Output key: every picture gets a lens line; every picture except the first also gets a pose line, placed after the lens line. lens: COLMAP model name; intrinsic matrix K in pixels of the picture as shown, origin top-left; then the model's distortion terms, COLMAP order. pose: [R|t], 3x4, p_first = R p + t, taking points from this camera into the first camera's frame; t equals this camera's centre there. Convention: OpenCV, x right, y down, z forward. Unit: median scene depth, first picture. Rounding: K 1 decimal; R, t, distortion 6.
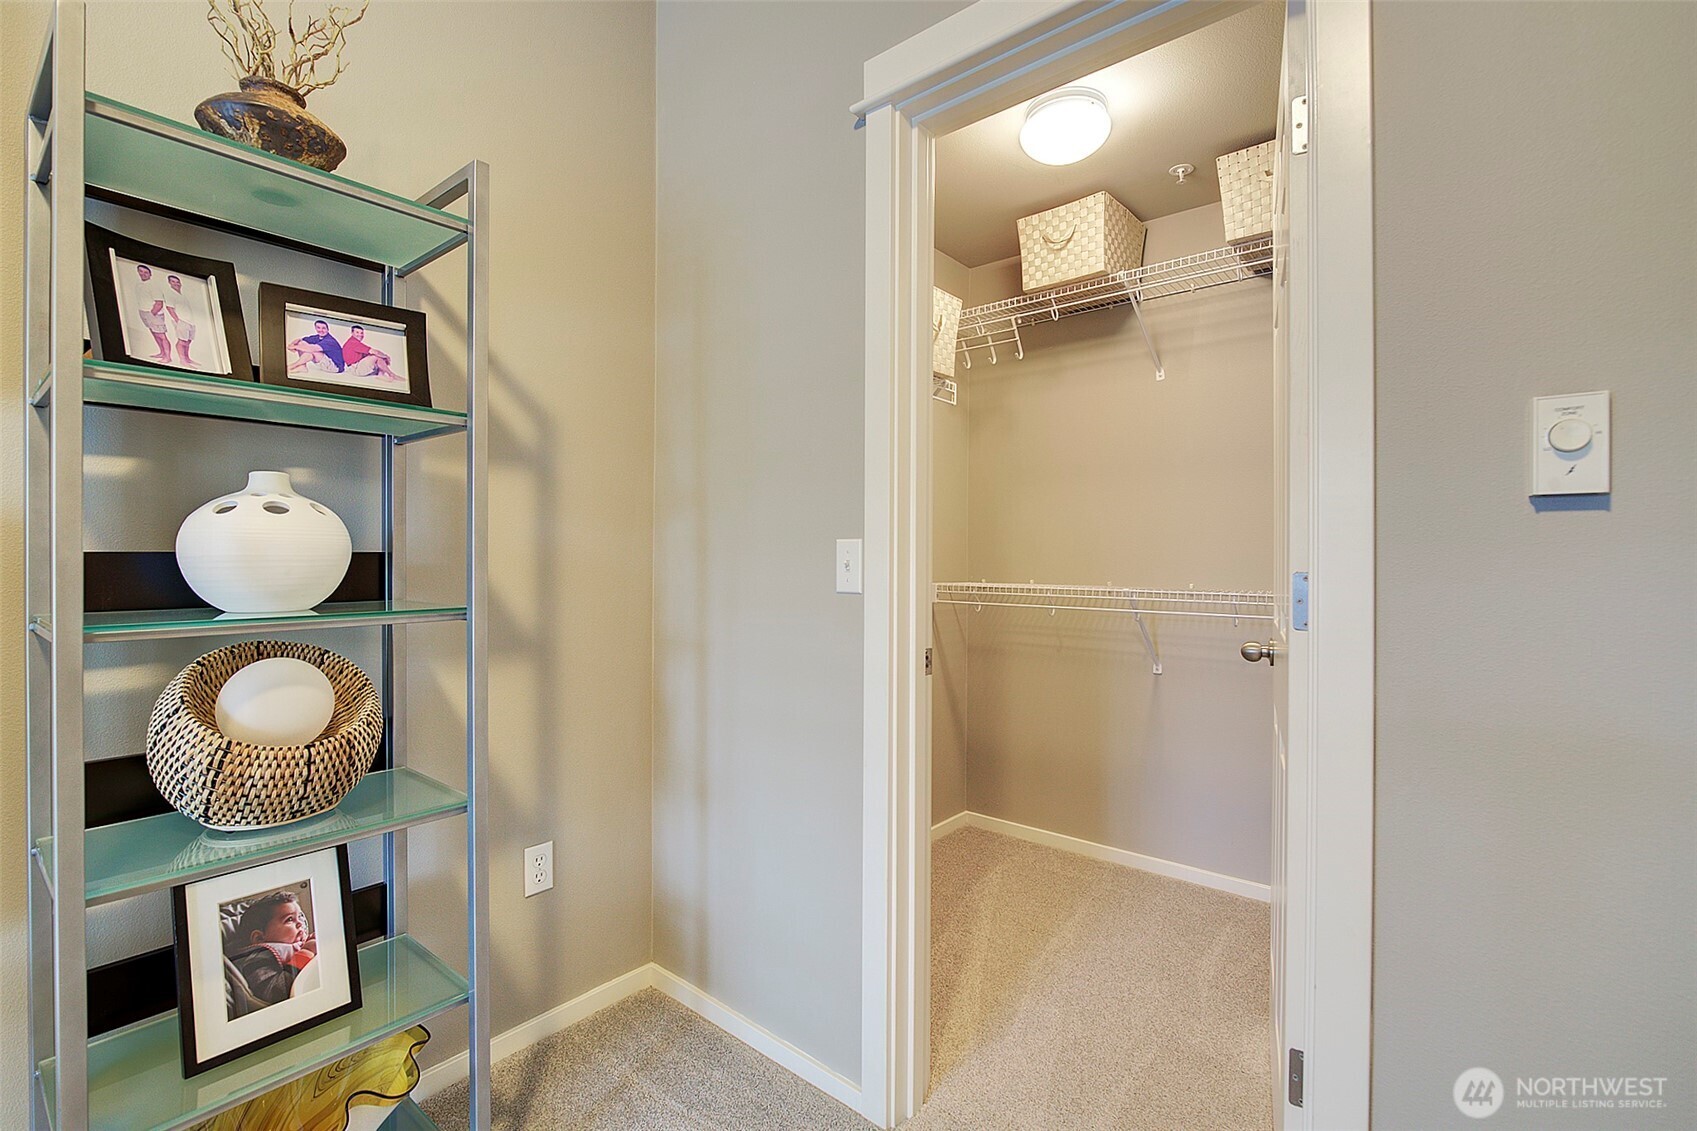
lens RADIAL K [[748.7, 0, 848.5], [0, 748.7, 565.5], [0, 0, 1]] dist [-0.007773, -0.000355]
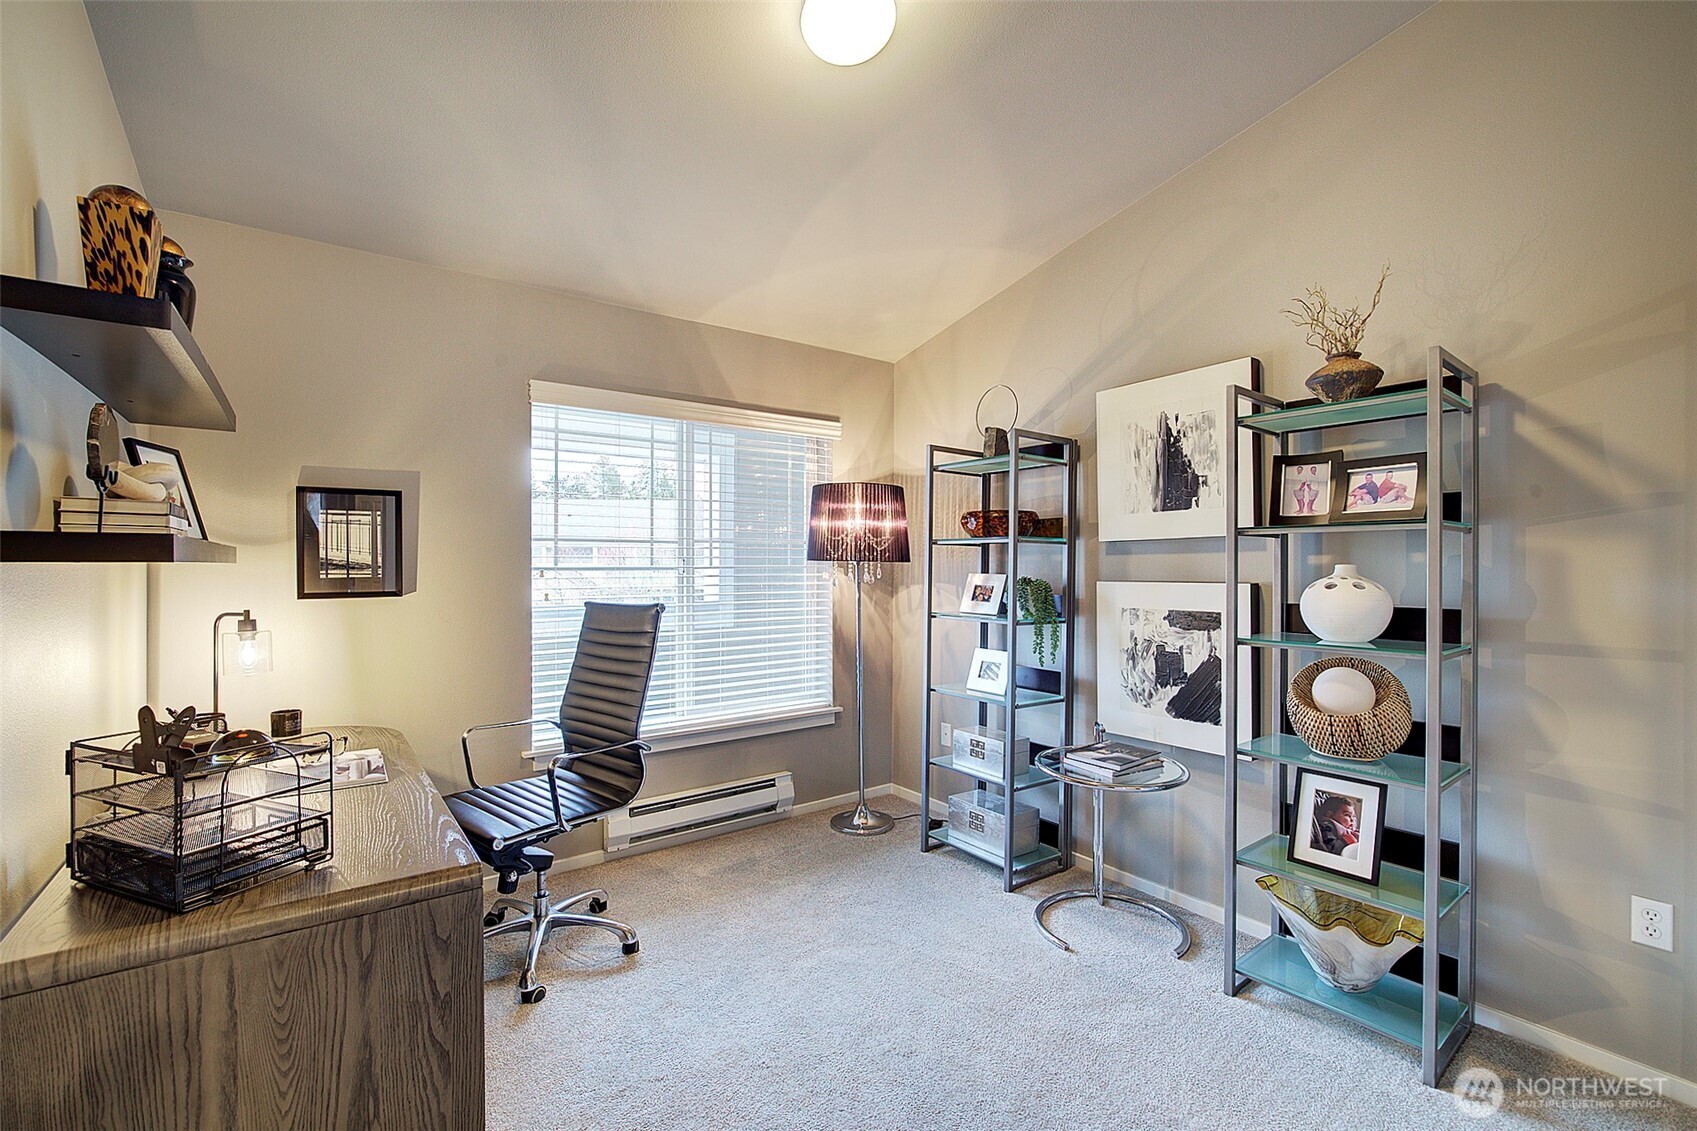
lens RADIAL K [[748.7, 0, 848.5], [0, 748.7, 565.5], [0, 0, 1]] dist [-0.007773, -0.000355]
pose [[-0.231871, 0.006255, -0.972727, 1.273791], [-0.009382, 0.999918, 0.008666, -0.127038], [0.972701, 0.011136, -0.231793, 0.247358]]
